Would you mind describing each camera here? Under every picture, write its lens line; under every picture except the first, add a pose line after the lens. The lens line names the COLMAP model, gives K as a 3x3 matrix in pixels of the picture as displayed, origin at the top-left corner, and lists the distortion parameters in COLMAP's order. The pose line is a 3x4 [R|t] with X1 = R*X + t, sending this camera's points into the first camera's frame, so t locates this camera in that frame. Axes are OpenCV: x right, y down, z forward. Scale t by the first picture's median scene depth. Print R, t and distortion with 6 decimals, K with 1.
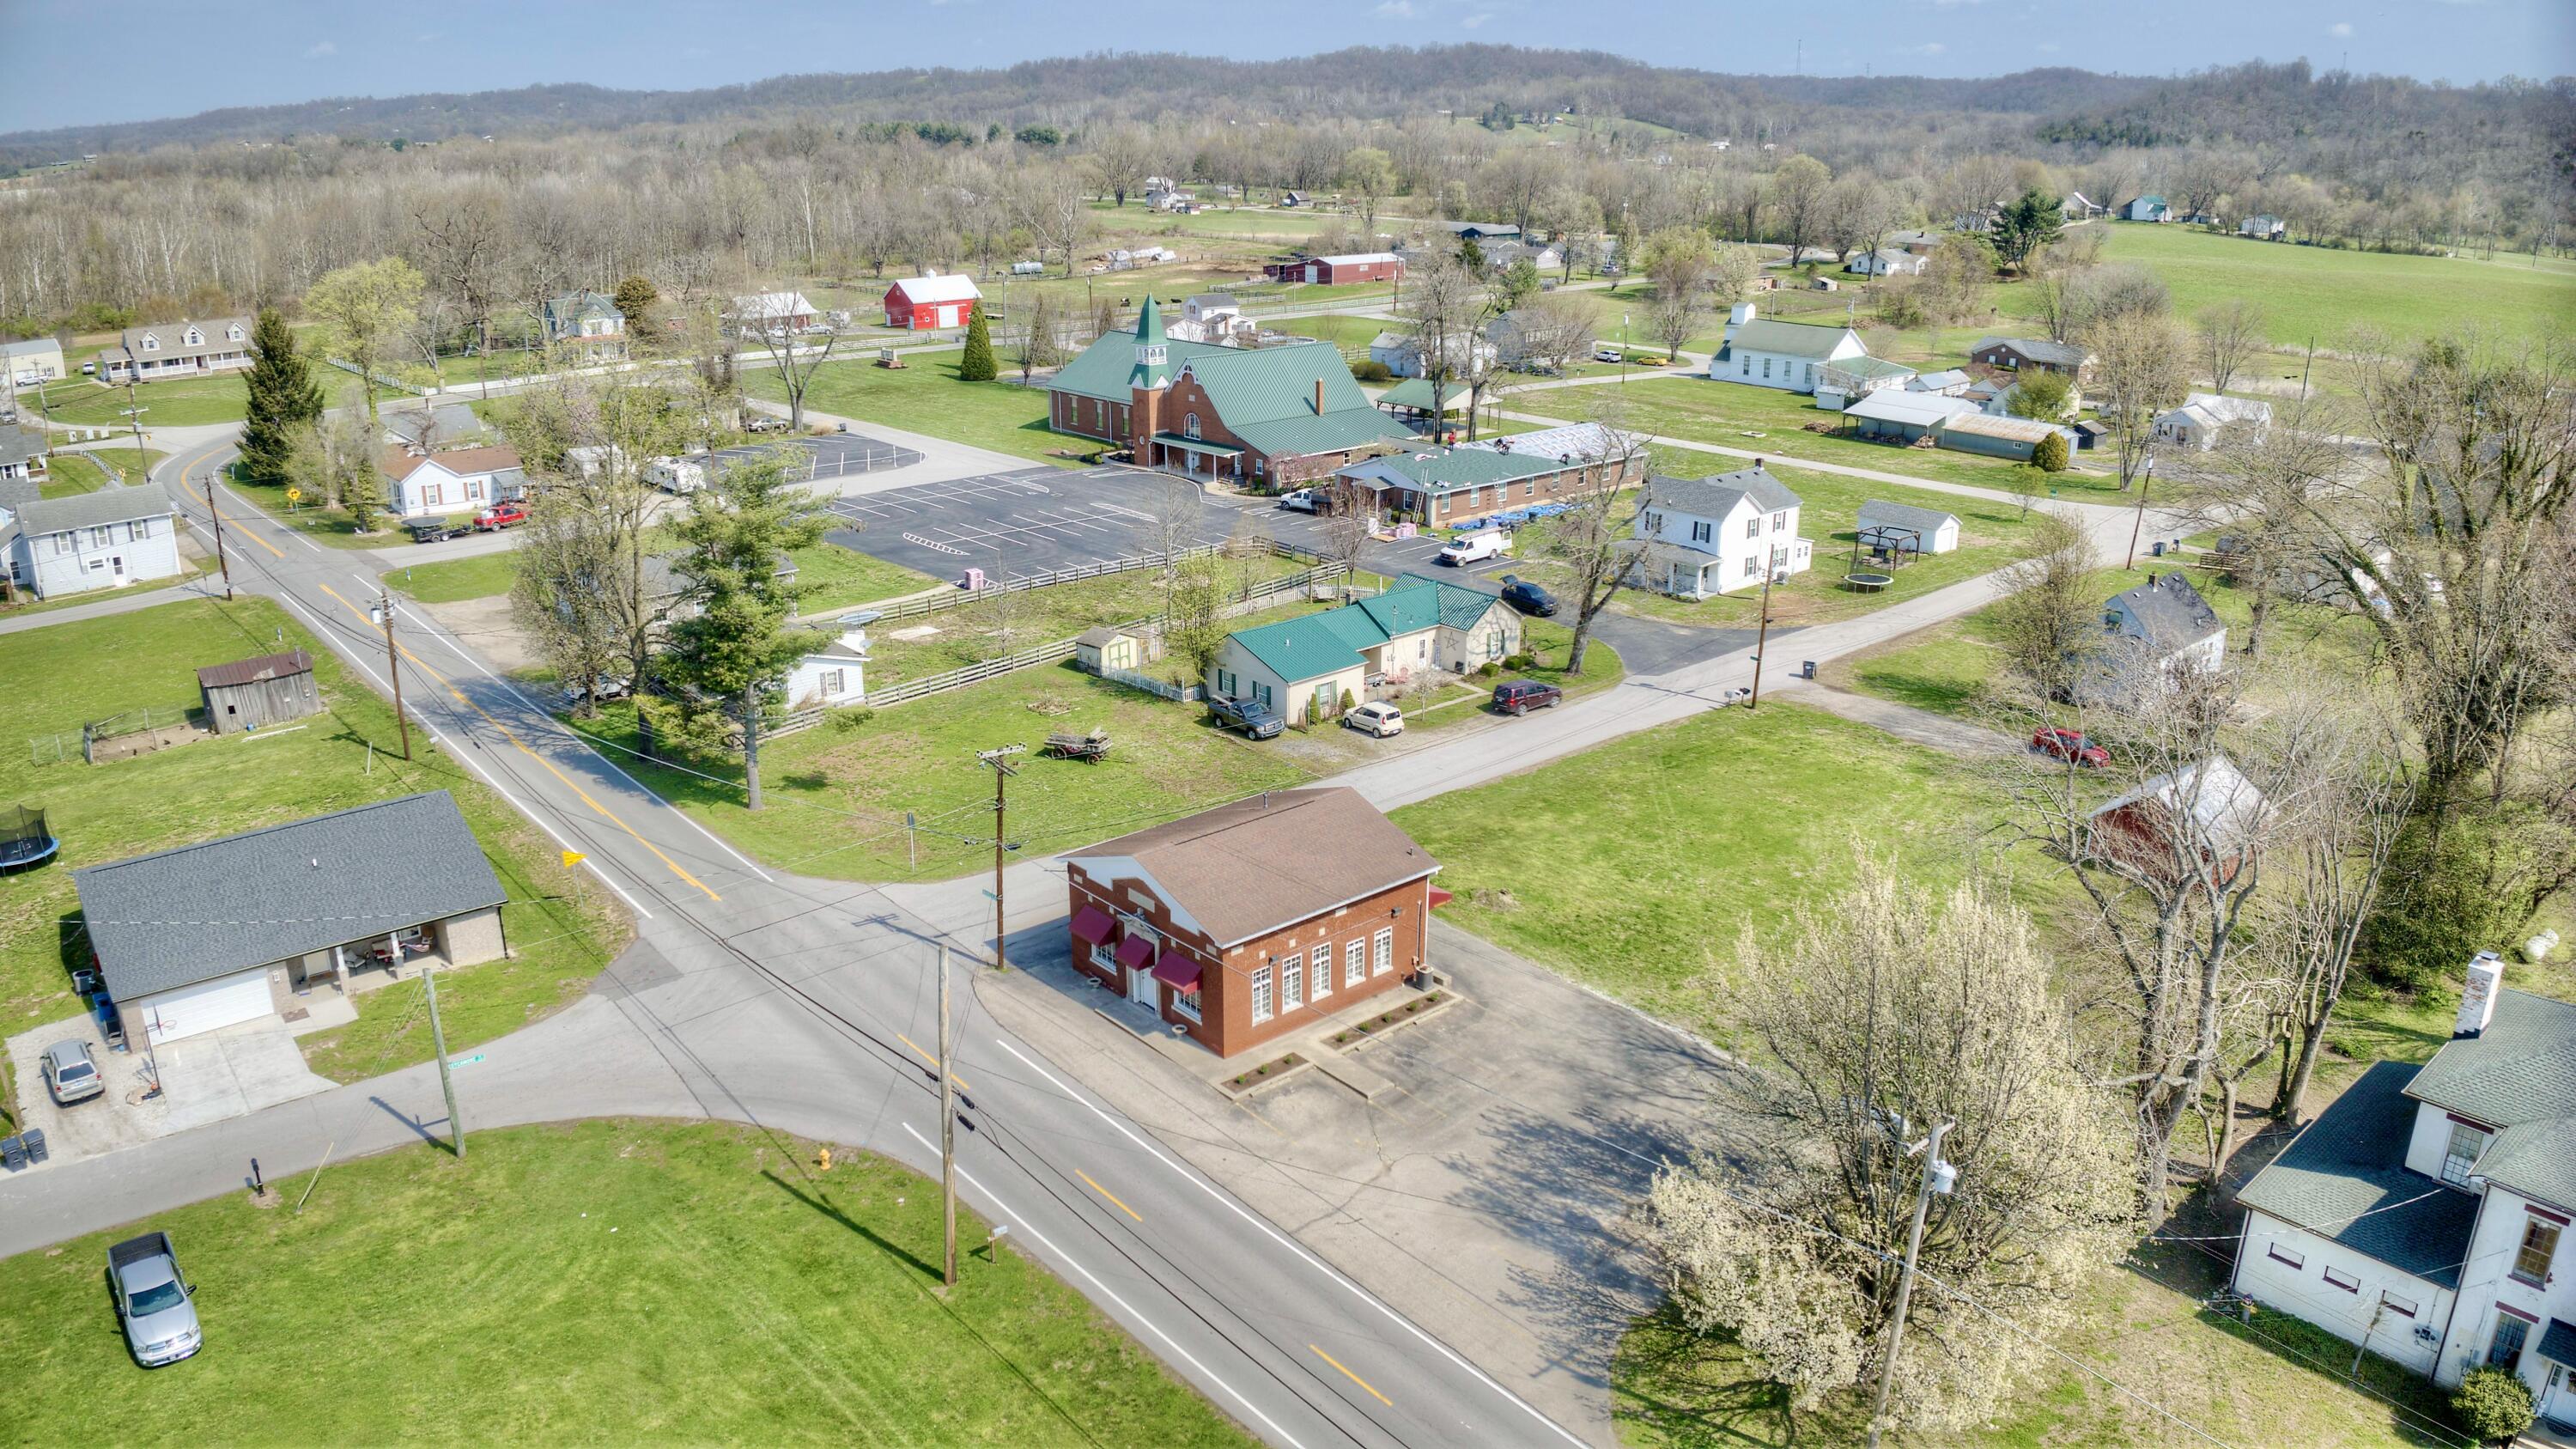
lens RADIAL K [[1811.3, 0, 1285.0], [0, 1811.3, 715.5], [0, 0, 1]] dist [-0.099504, -0.020729]
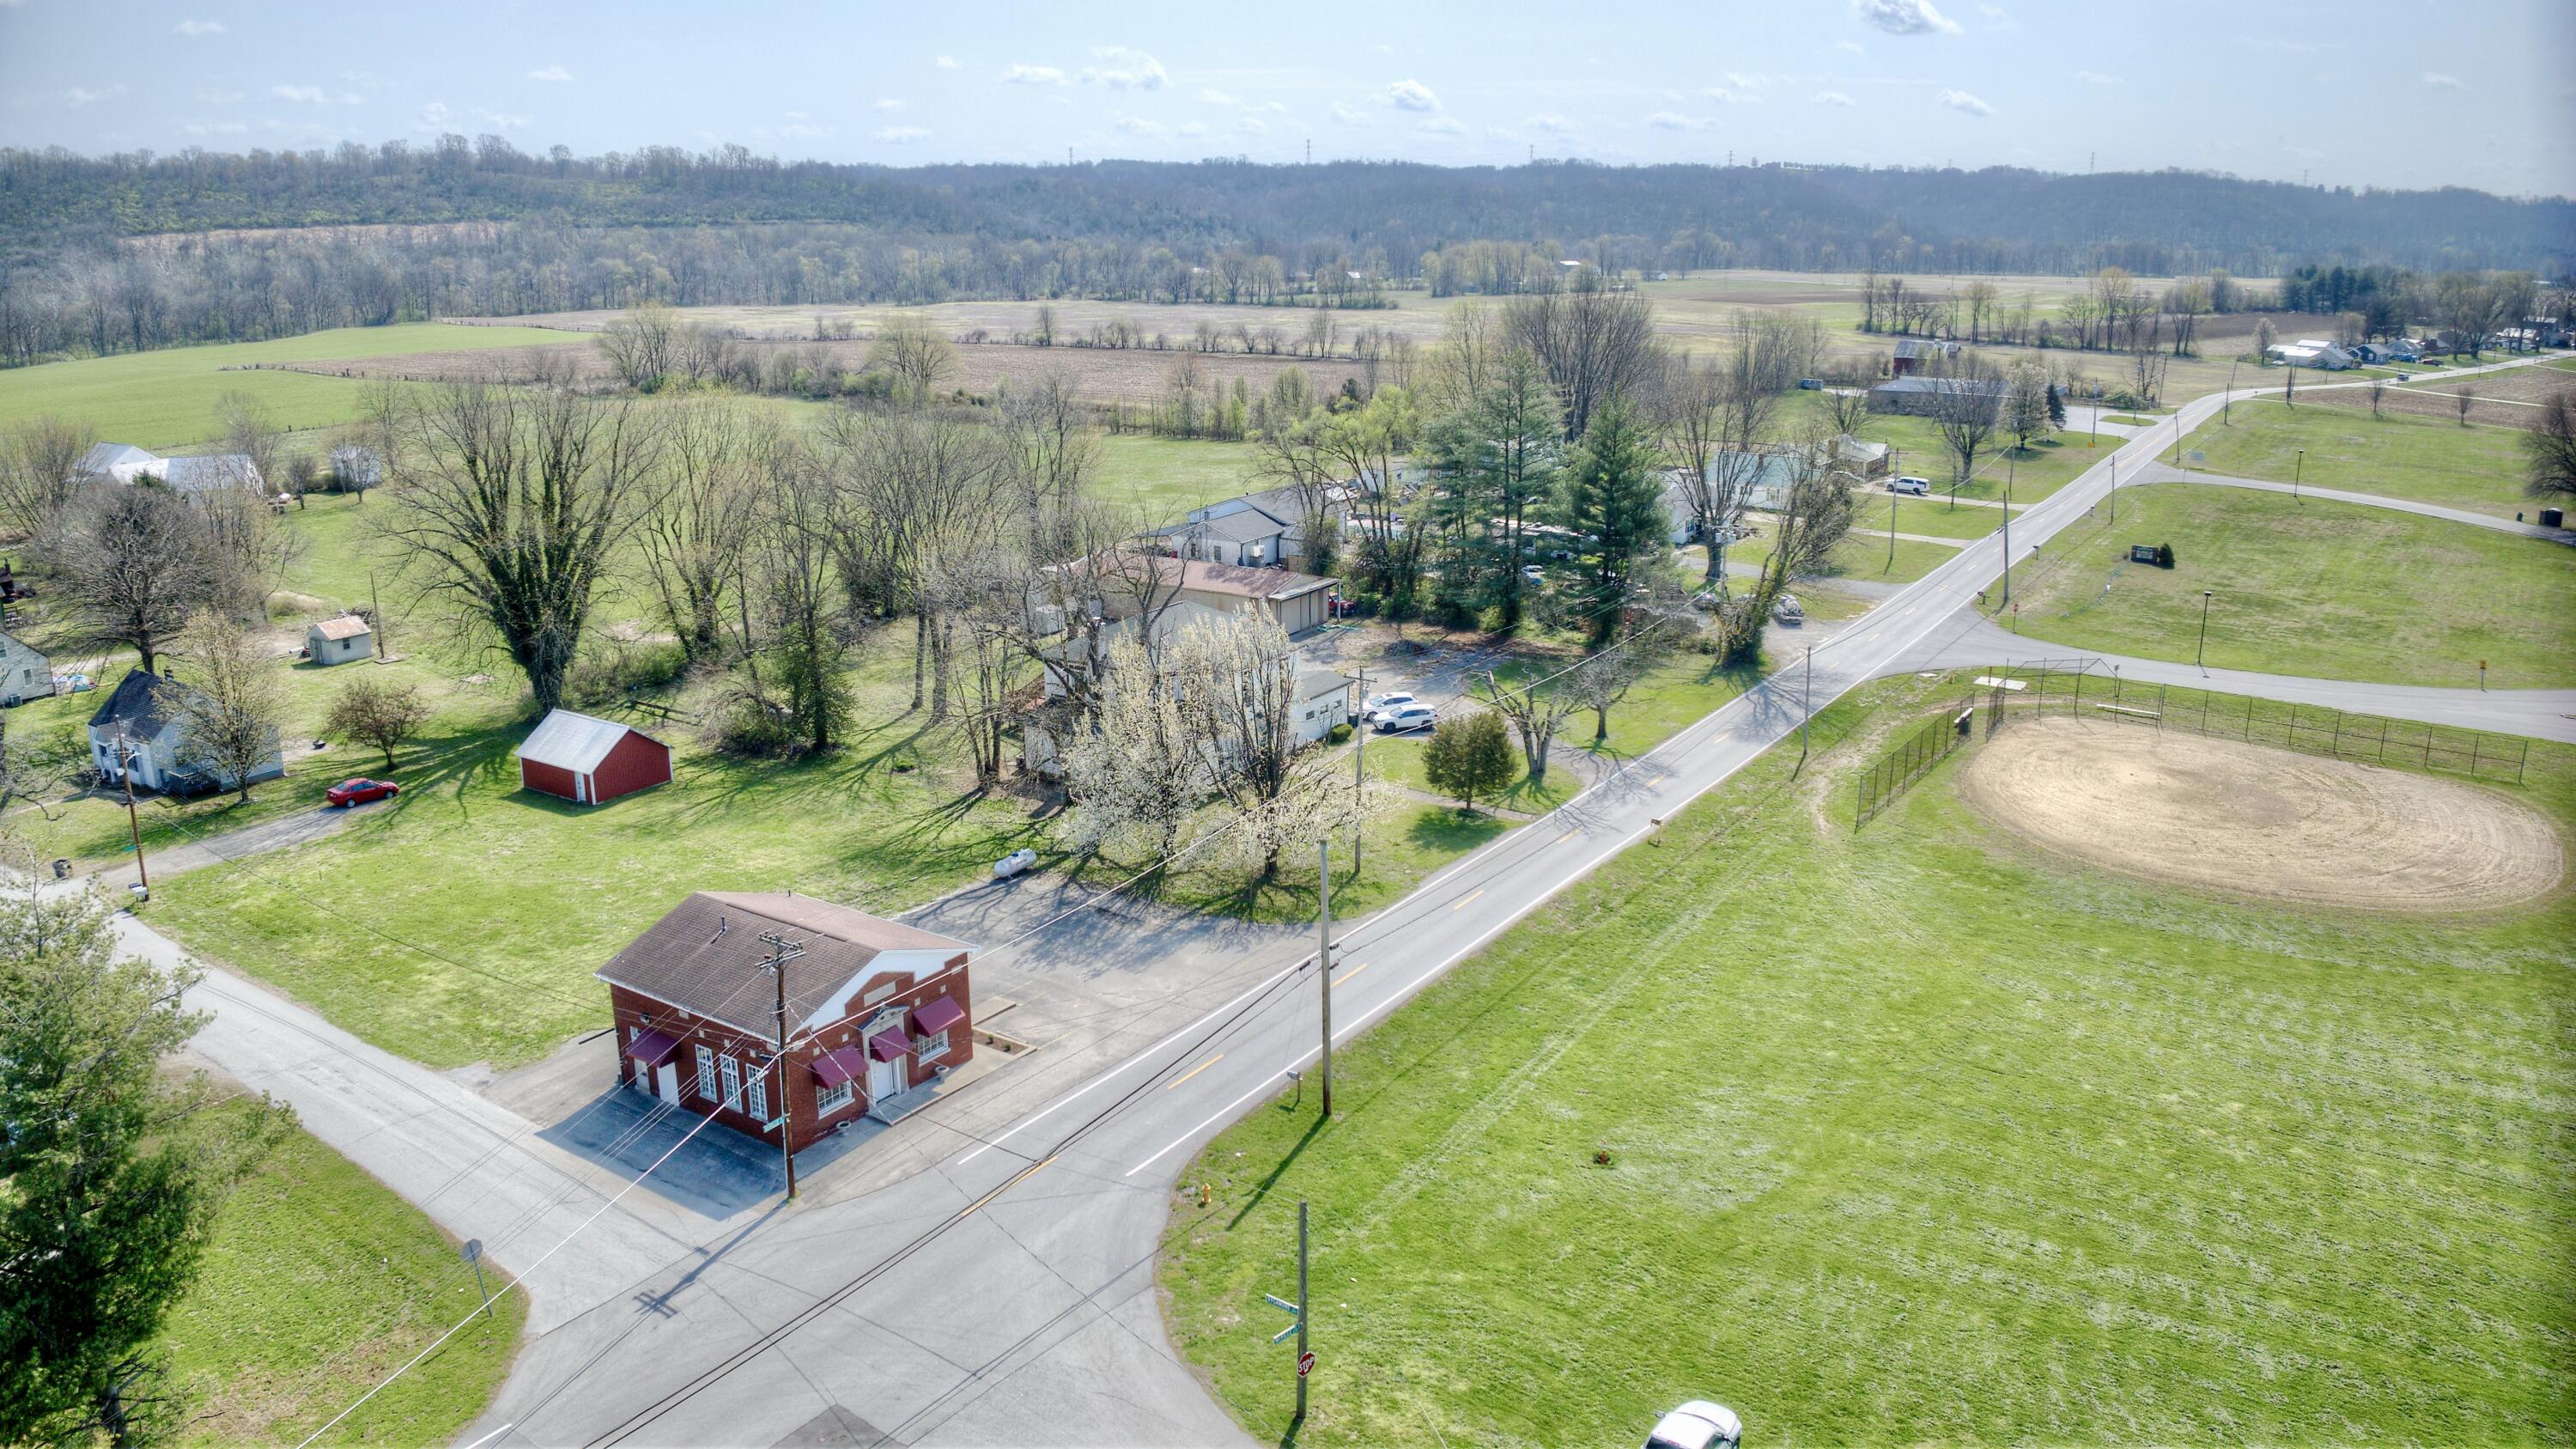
lens RADIAL K [[1811.3, 0, 1302.5], [0, 1811.3, 716.8], [0, 0, 1]] dist [-0.099504, -0.020729]
pose [[-0.277951, -0.255529, 0.925985, -0.757150], [0.307461, 0.889593, 0.337776, -0.222250], [-0.910061, 0.378590, -0.168698, 0.645457]]
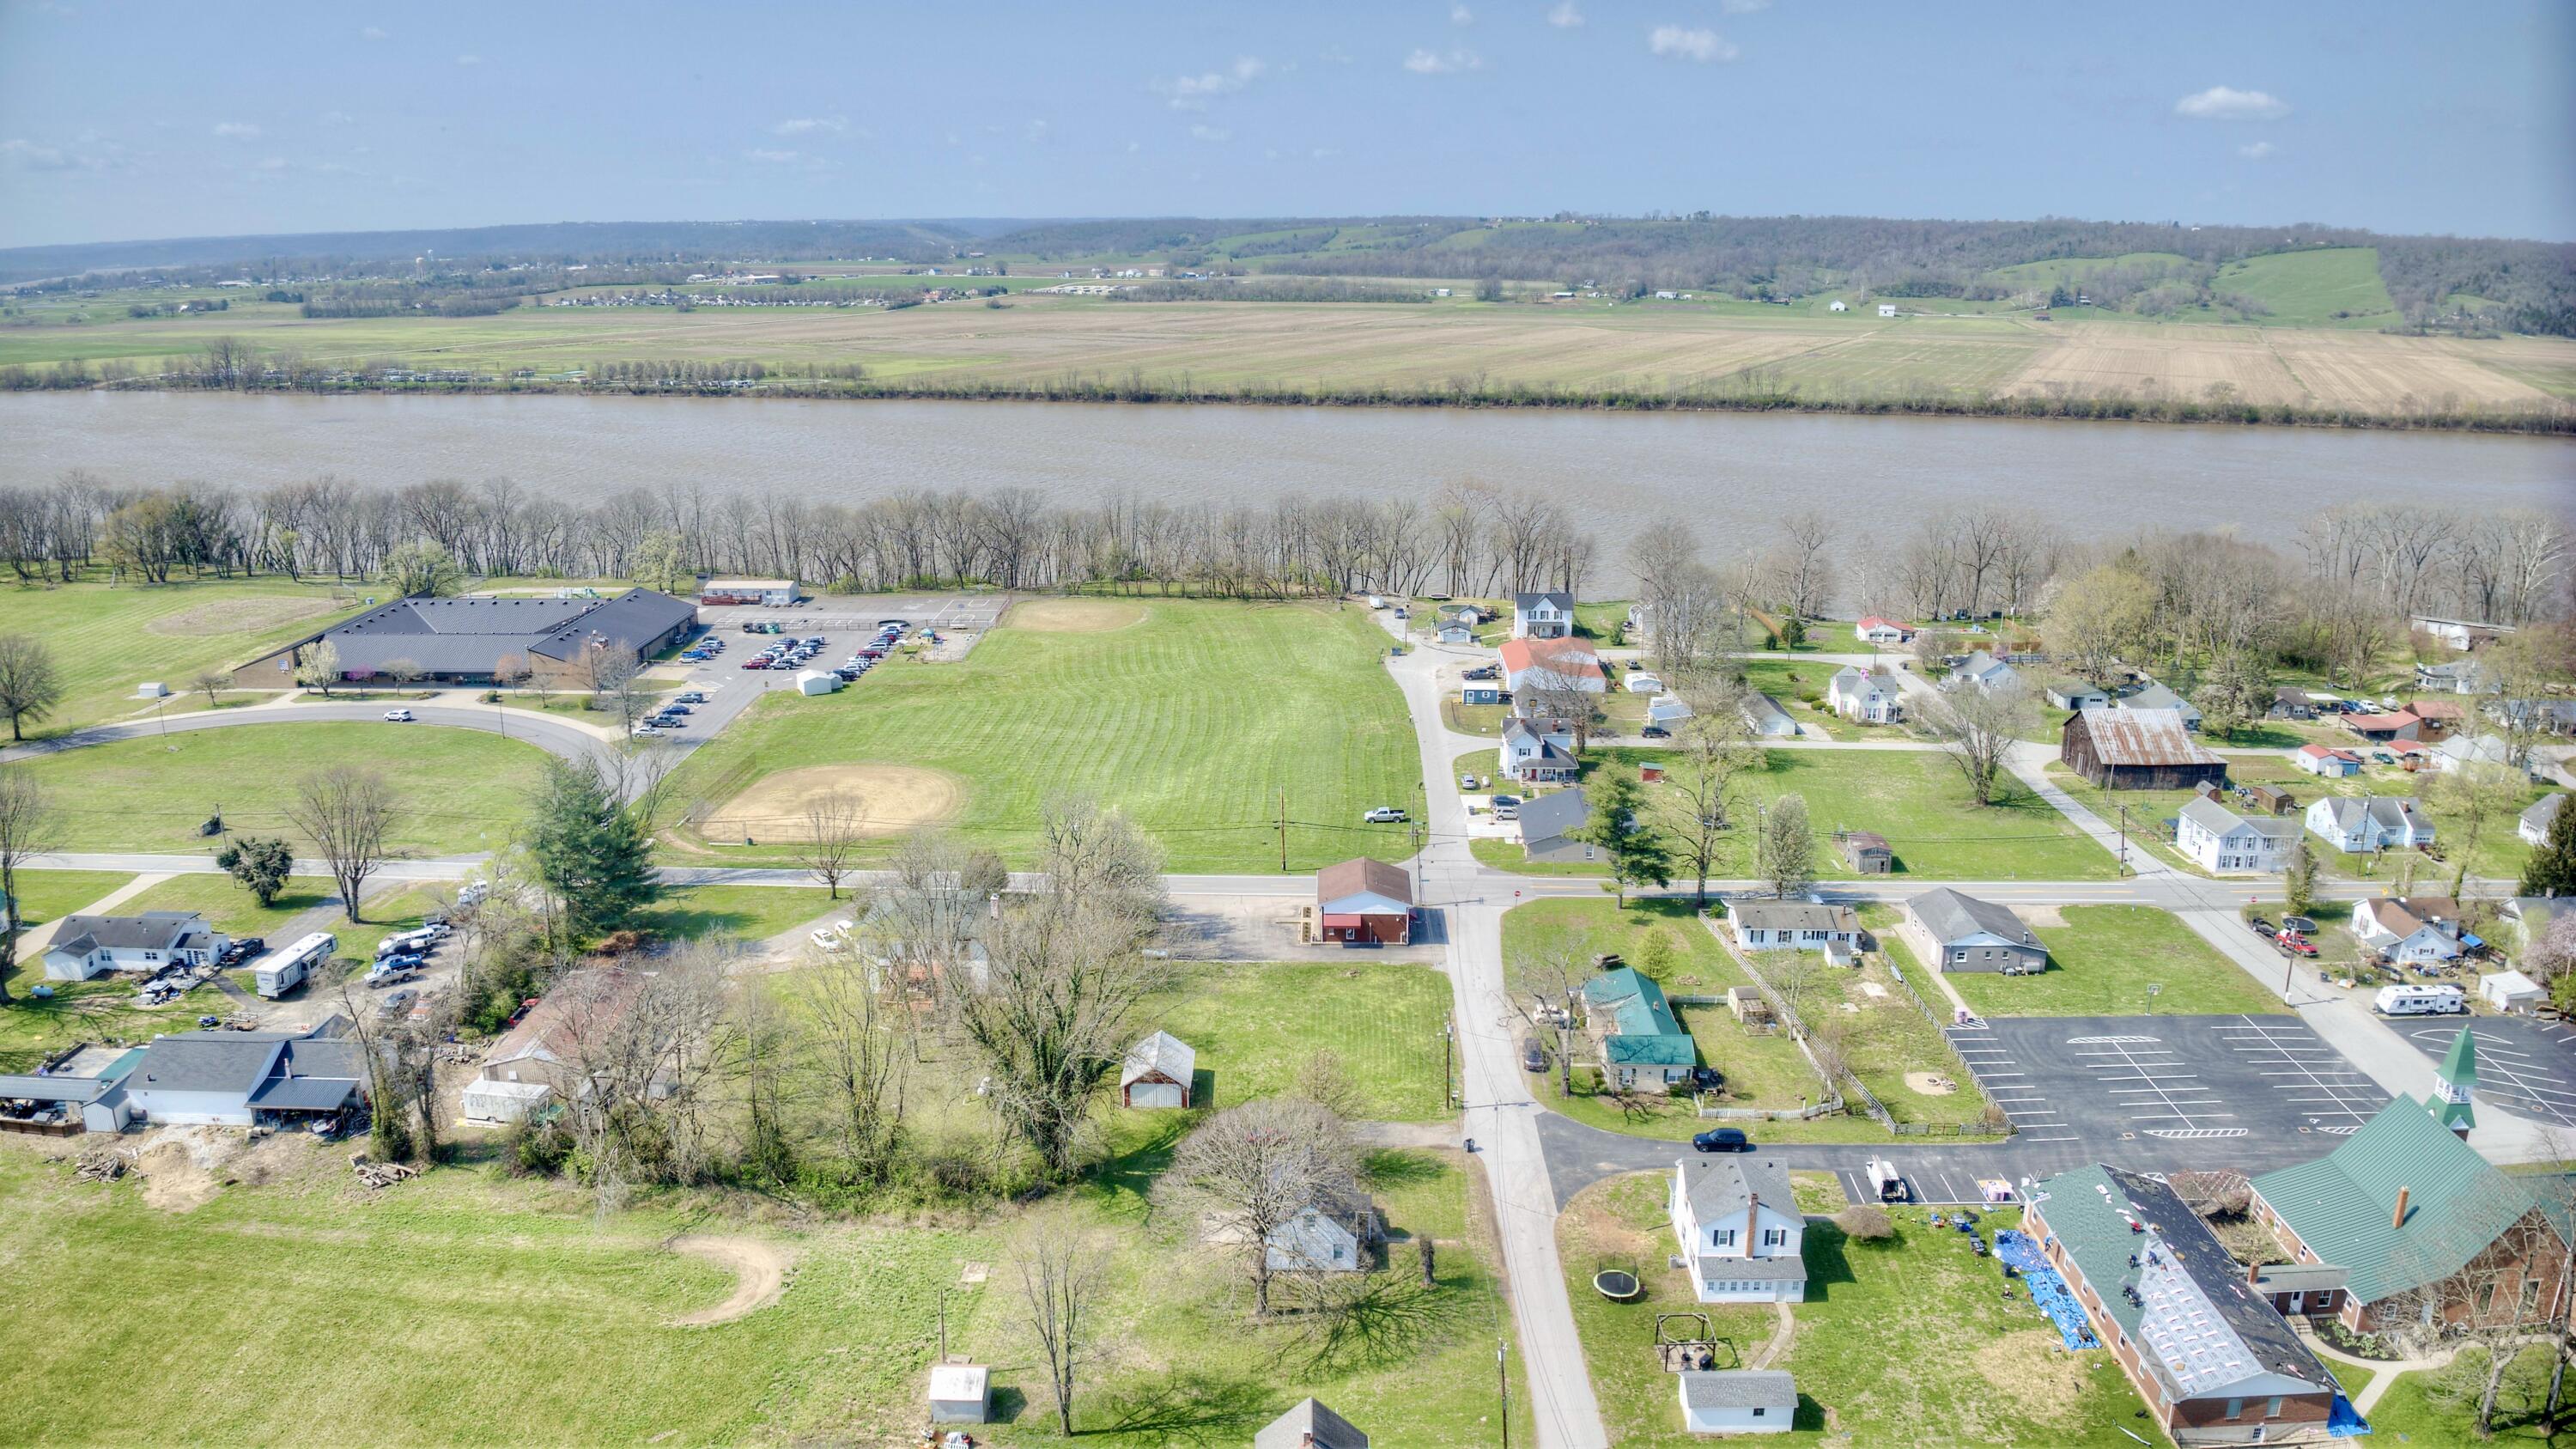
lens RADIAL K [[1811.3, 0, 1293.2], [0, 1811.3, 723.5], [0, 0, 1]] dist [-0.099504, -0.020729]
pose [[-0.664826, 0.199157, -0.719960, 1.571607], [-0.240880, 0.855164, 0.458990, -1.088729], [0.707095, 0.478572, -0.520563, 1.734375]]
